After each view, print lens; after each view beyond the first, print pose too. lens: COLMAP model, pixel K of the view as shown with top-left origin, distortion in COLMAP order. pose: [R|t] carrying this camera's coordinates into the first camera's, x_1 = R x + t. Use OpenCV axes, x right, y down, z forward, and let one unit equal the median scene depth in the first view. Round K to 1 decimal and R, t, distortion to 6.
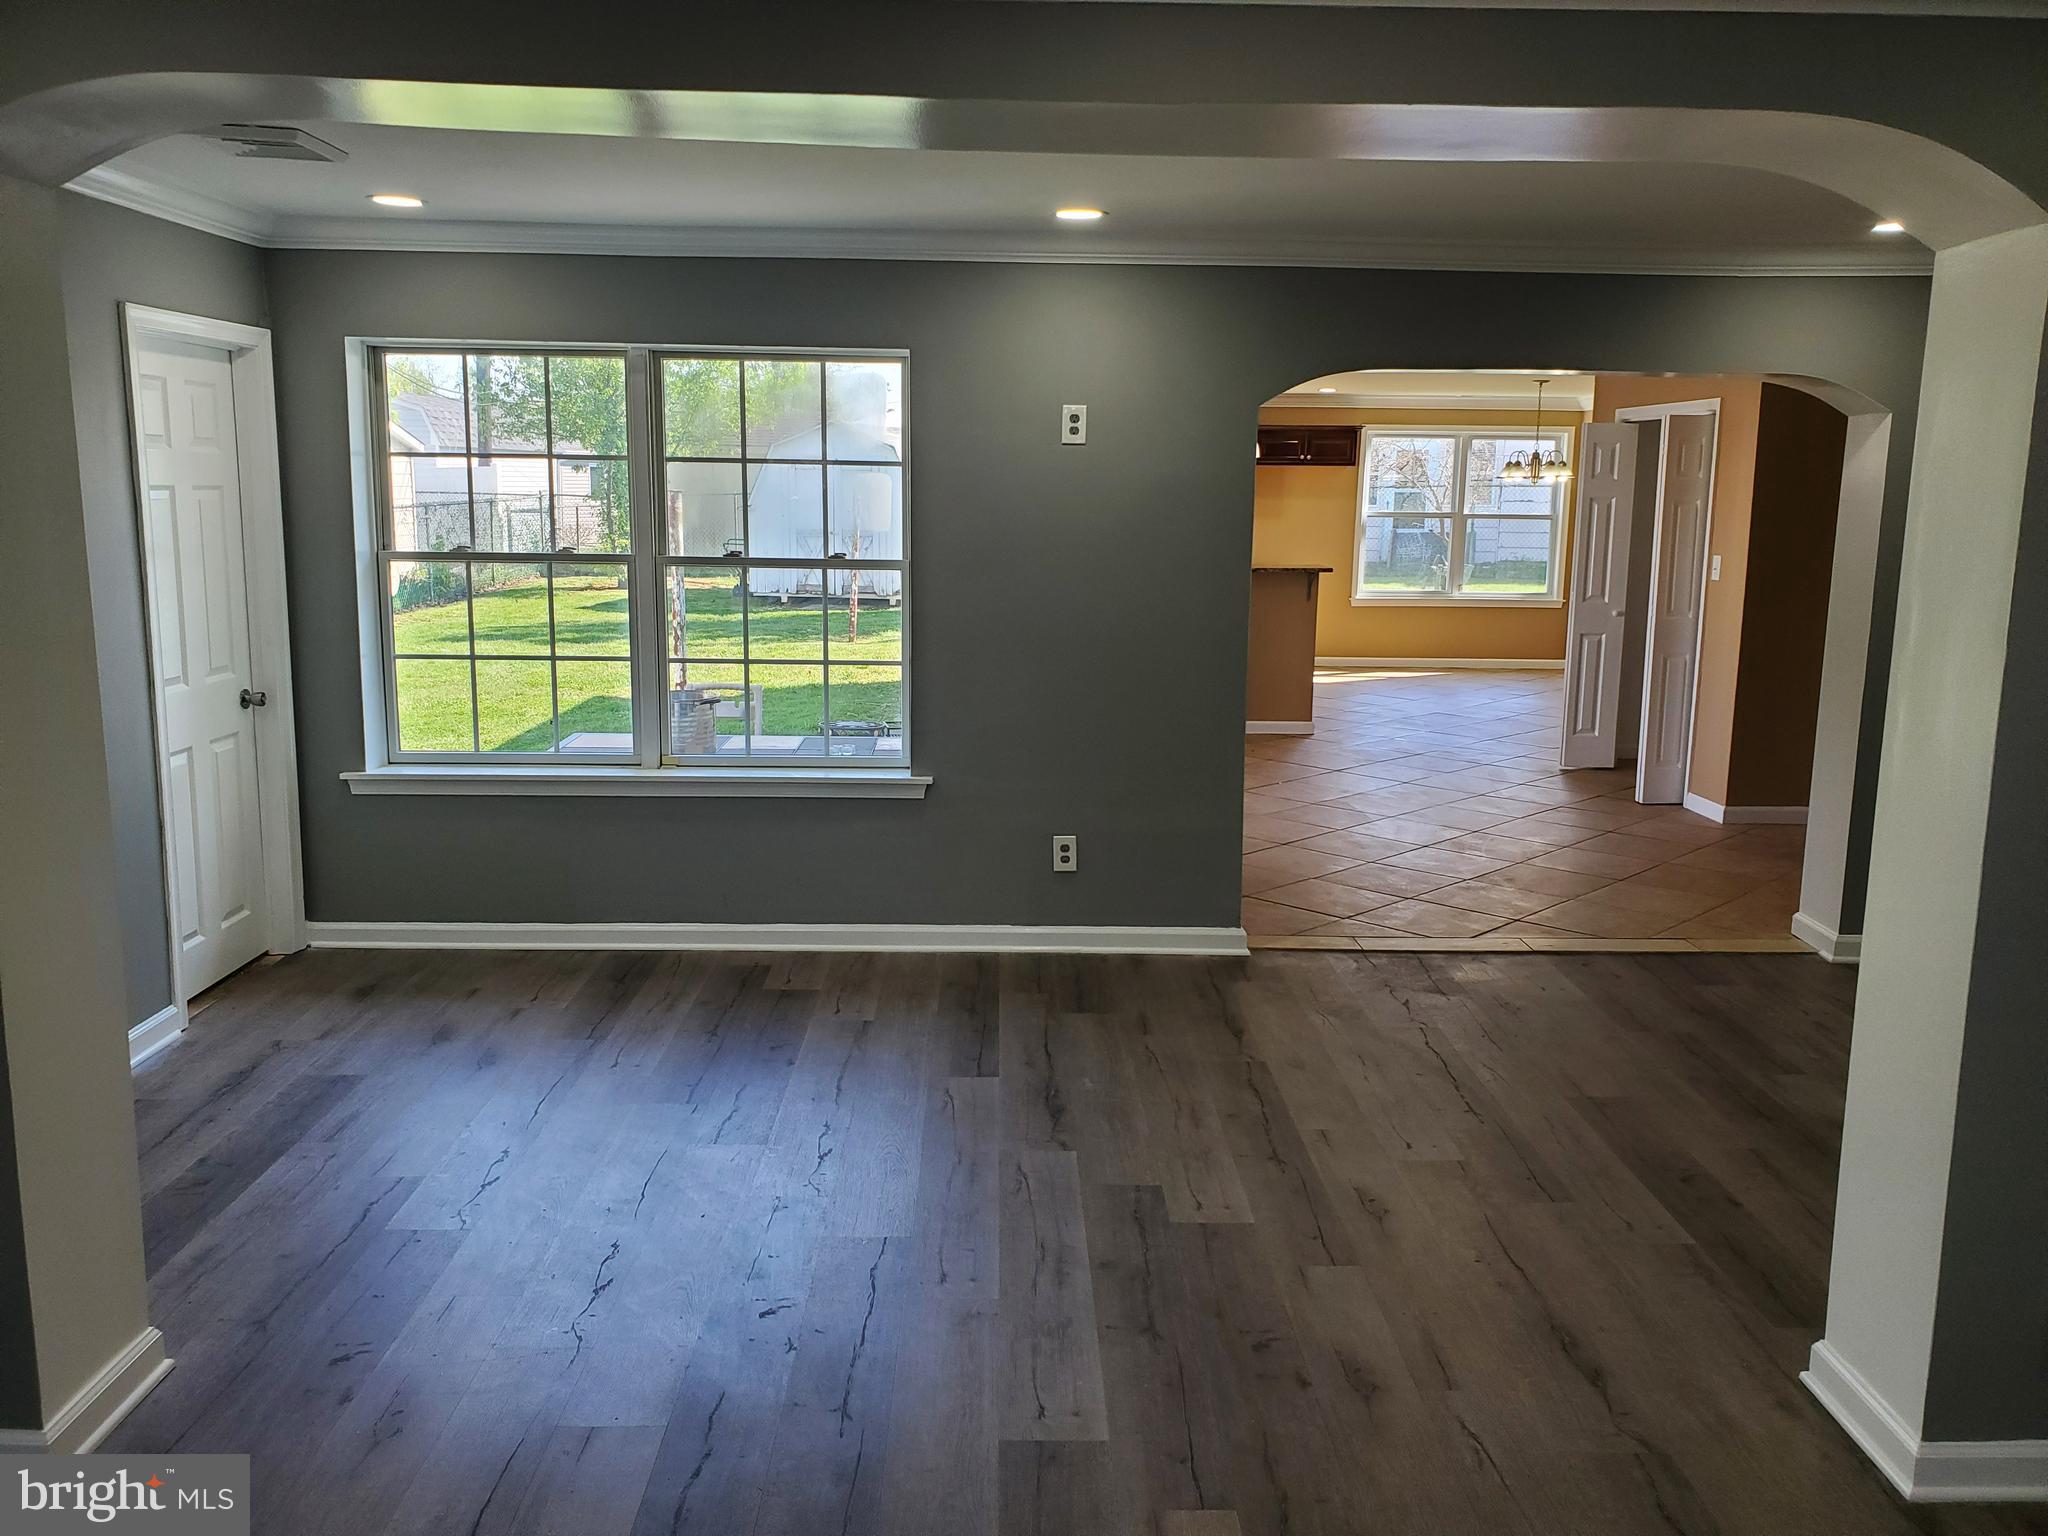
lens RADIAL K [[1600.9, 0, 1022.8], [0, 1600.9, 735.4], [0, 0, 1]] dist [0.060010, -0.067843]
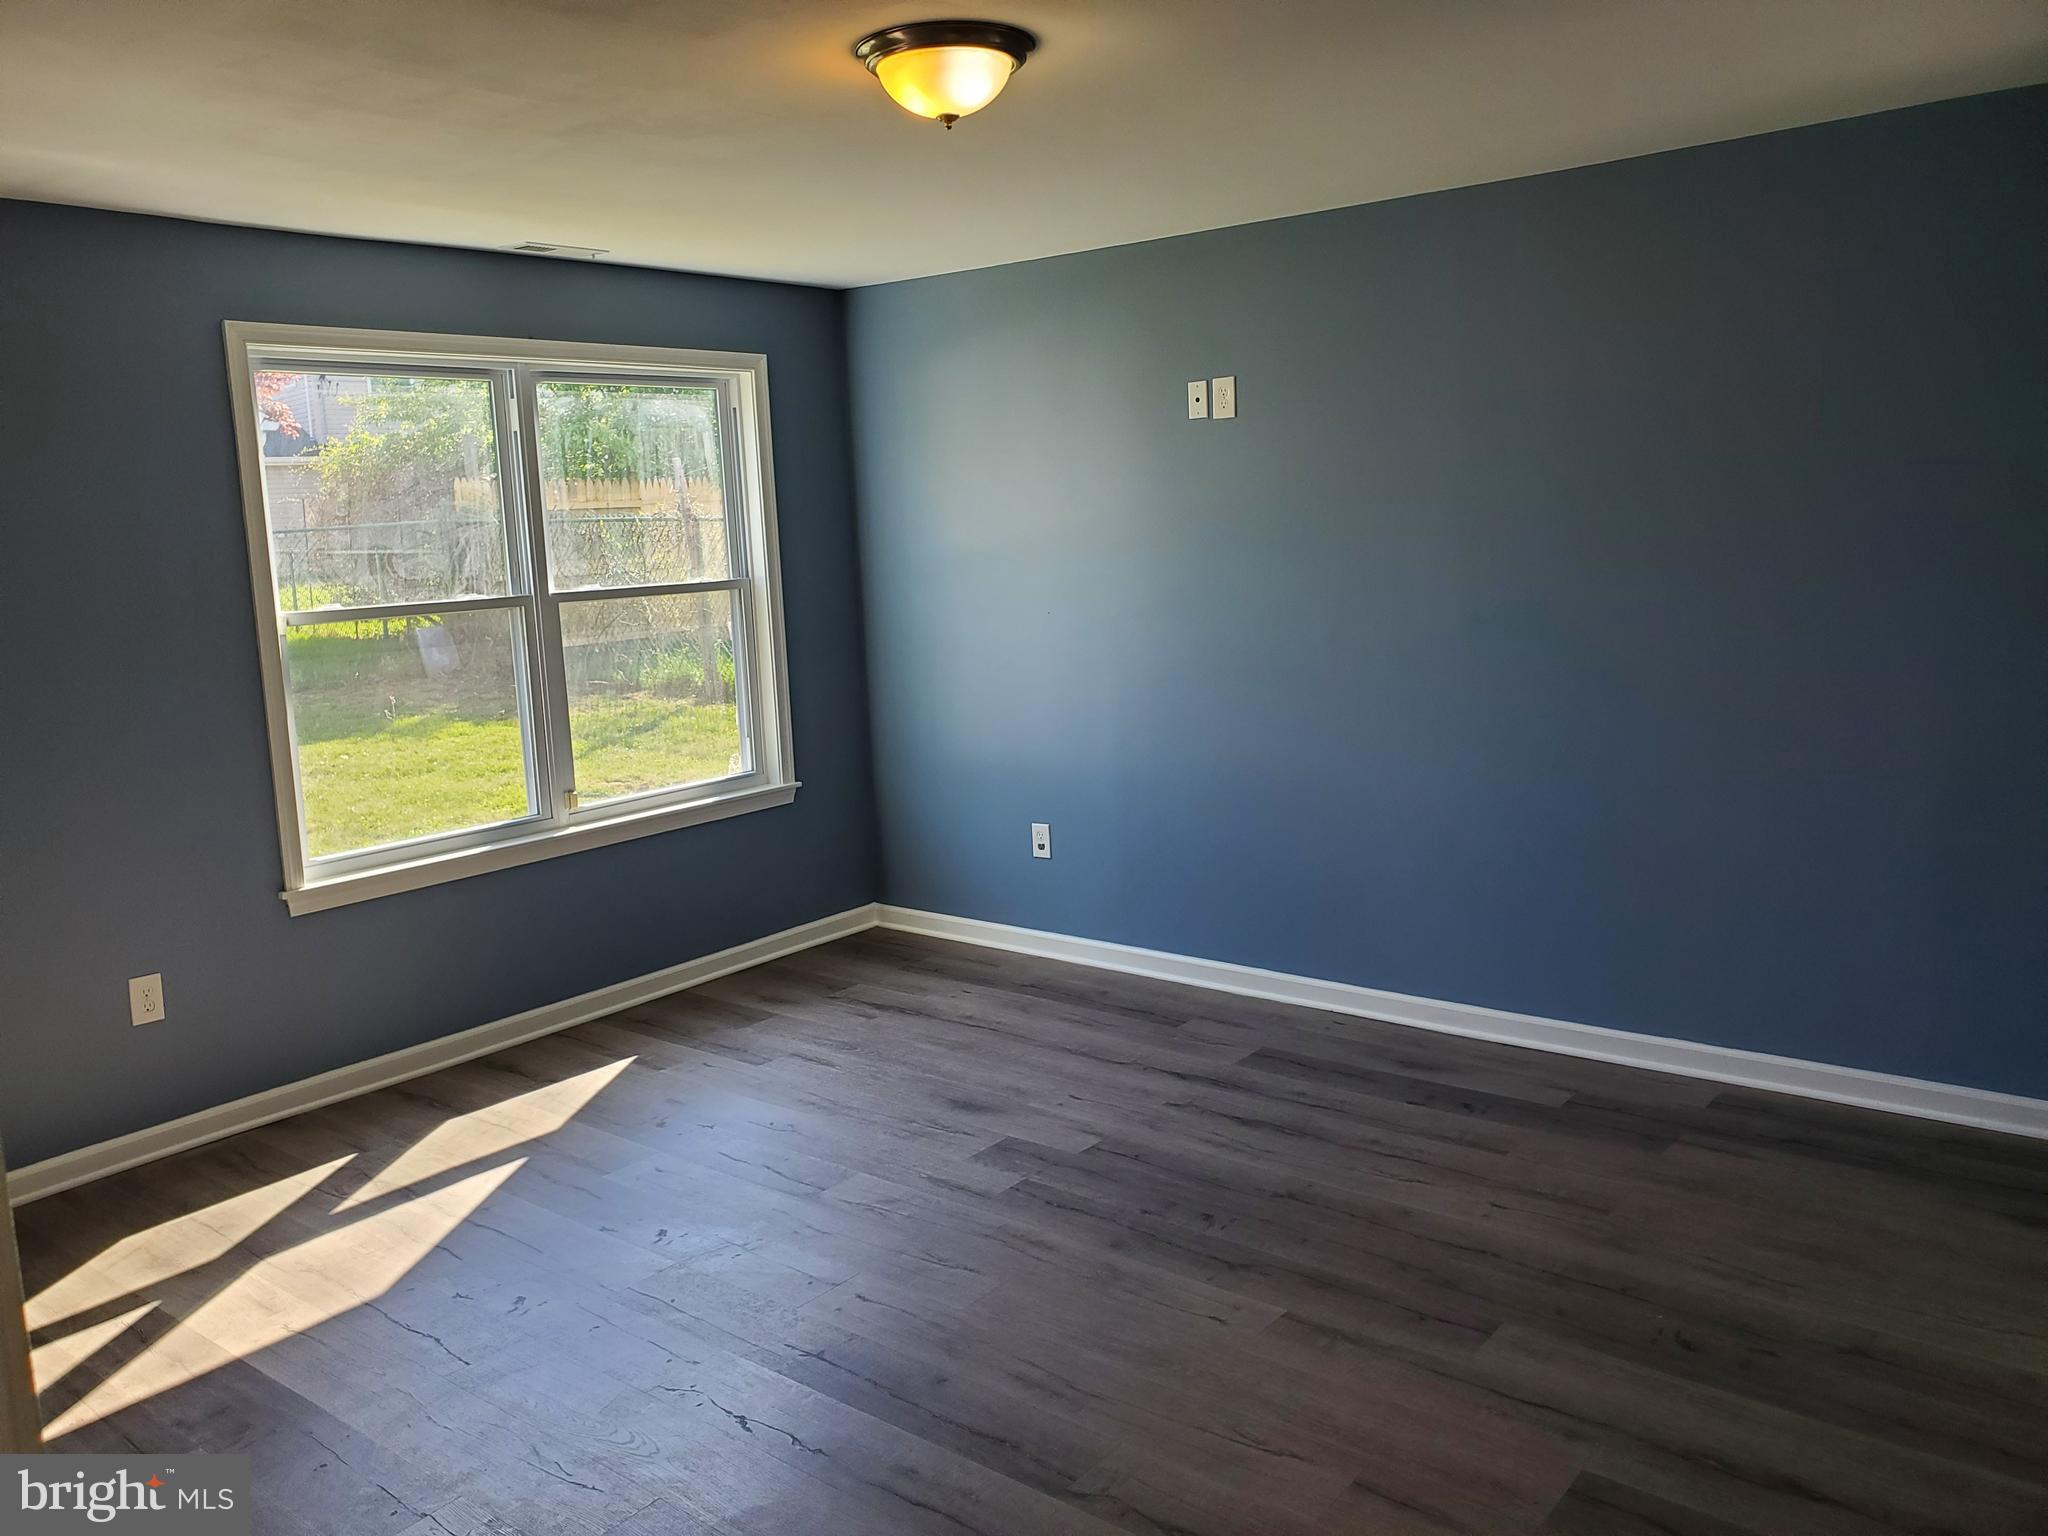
lens RADIAL K [[1600.9, 0, 1005.4], [0, 1600.9, 736.9], [0, 0, 1]] dist [0.060010, -0.067843]
pose [[0.645142, -0.151371, 0.748918, 0.181562], [0.182243, 0.982375, 0.041568, -0.272992], [-0.742010, 0.109668, 0.661358, 1.840635]]
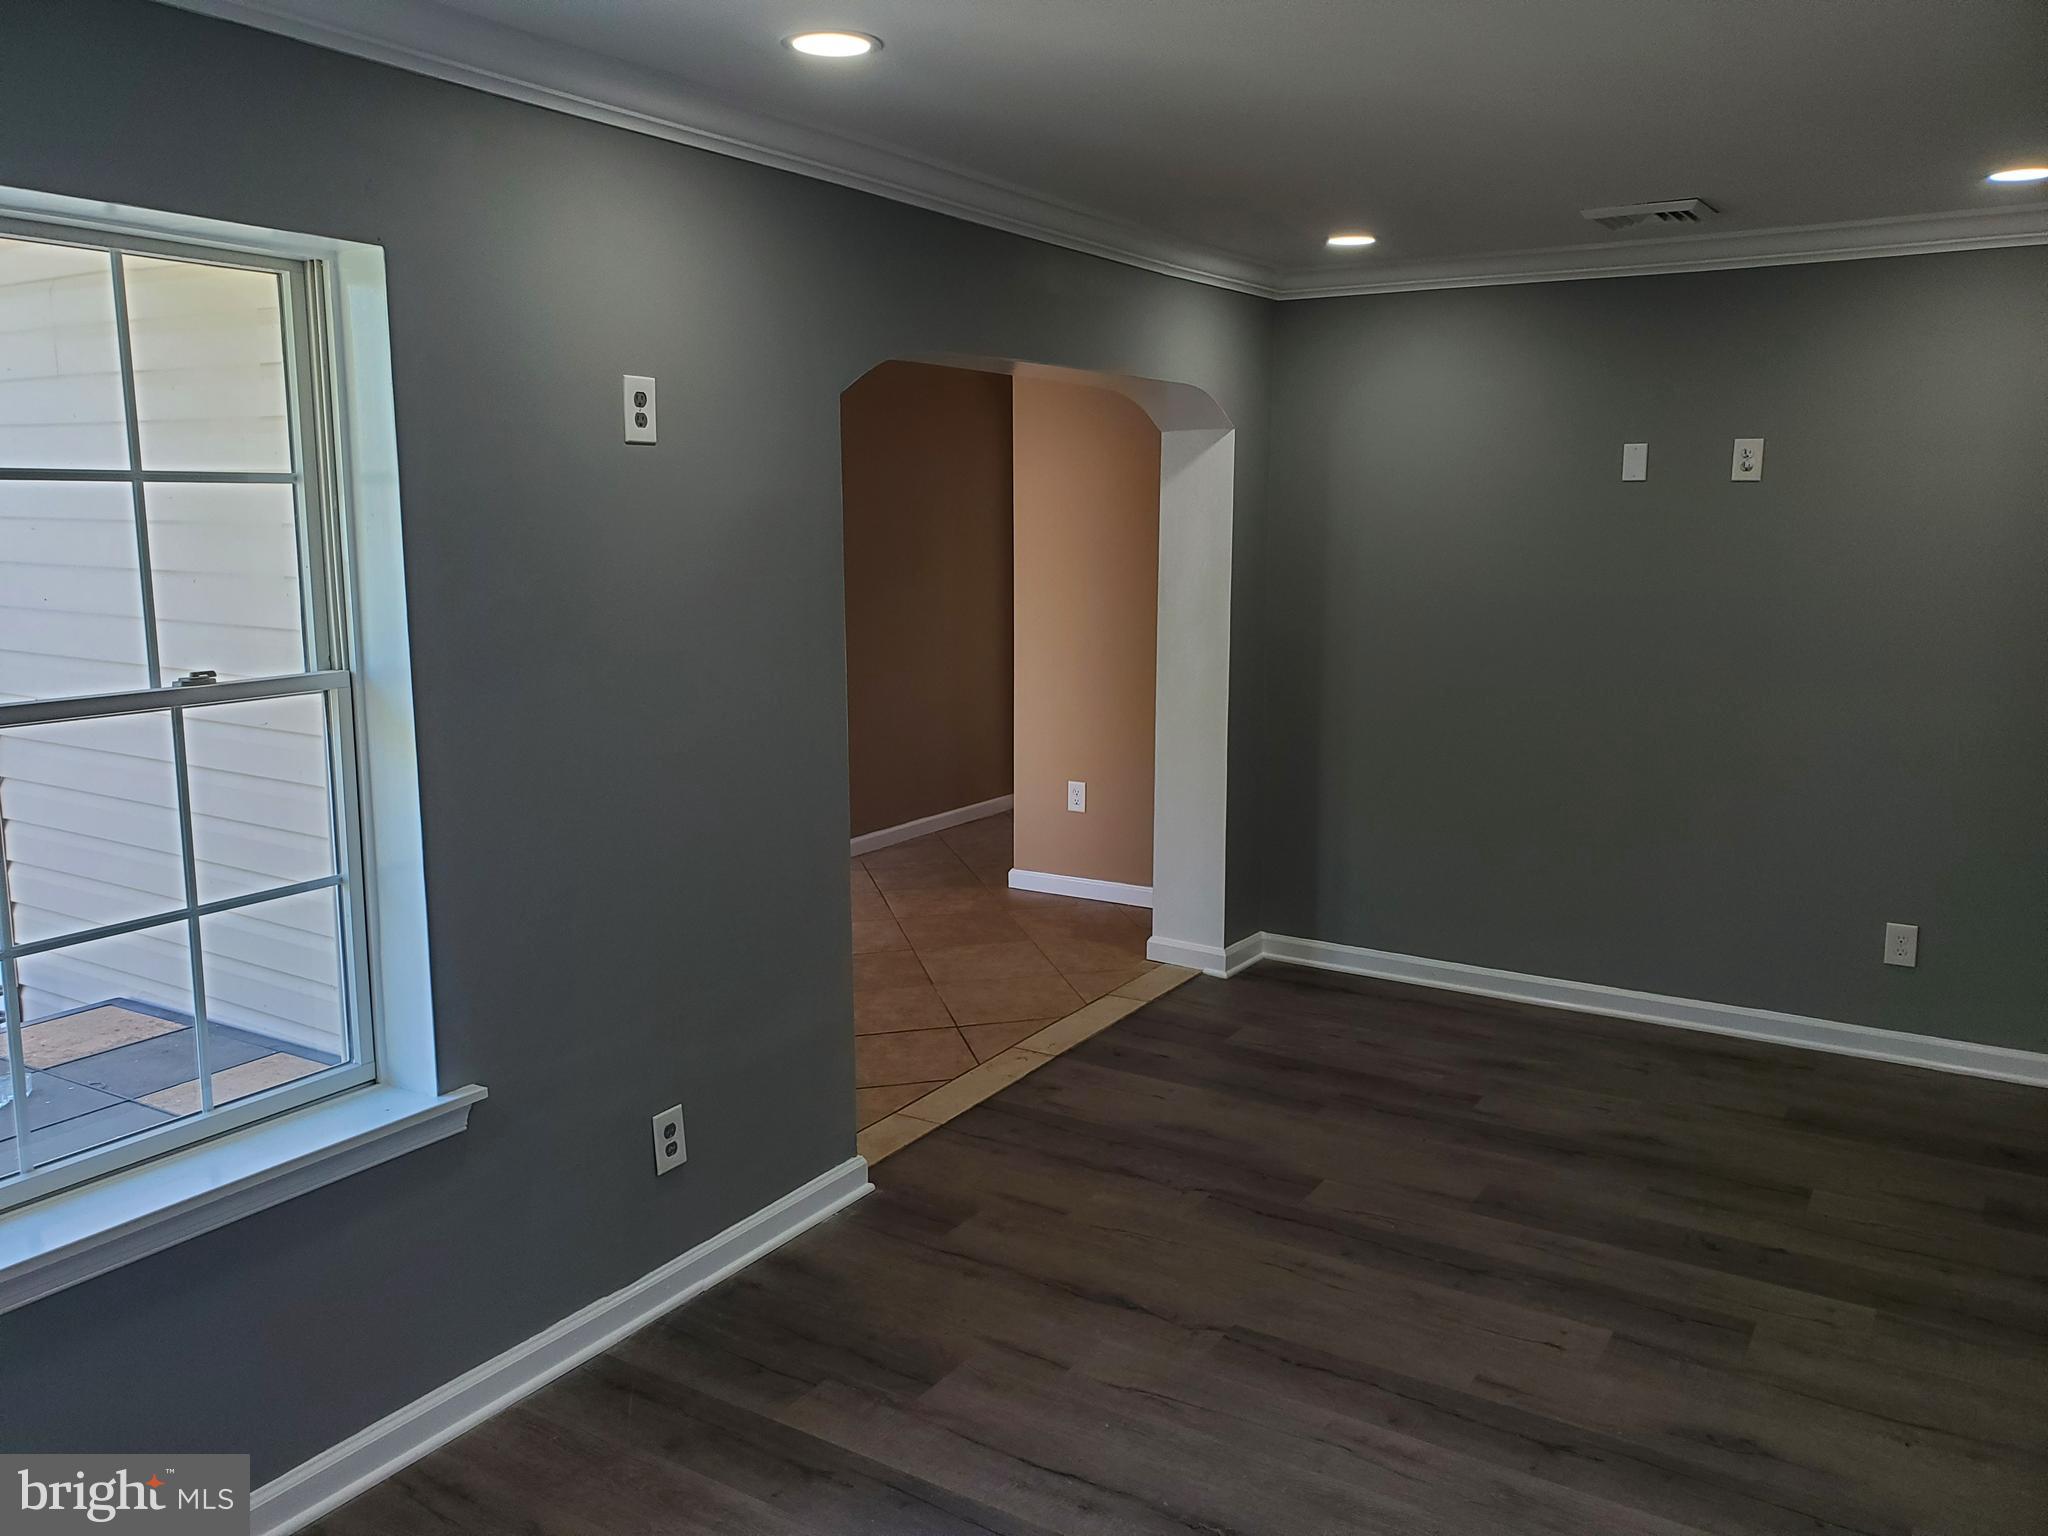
lens RADIAL K [[1600.9, 0, 989.4], [0, 1600.9, 766.4], [0, 0, 1]] dist [0.060010, -0.067843]
pose [[0.550519, -0.149681, 0.821295, -0.379459], [0.147203, 0.985785, 0.080988, -0.093299], [-0.821742, 0.076311, 0.564727, 0.564056]]
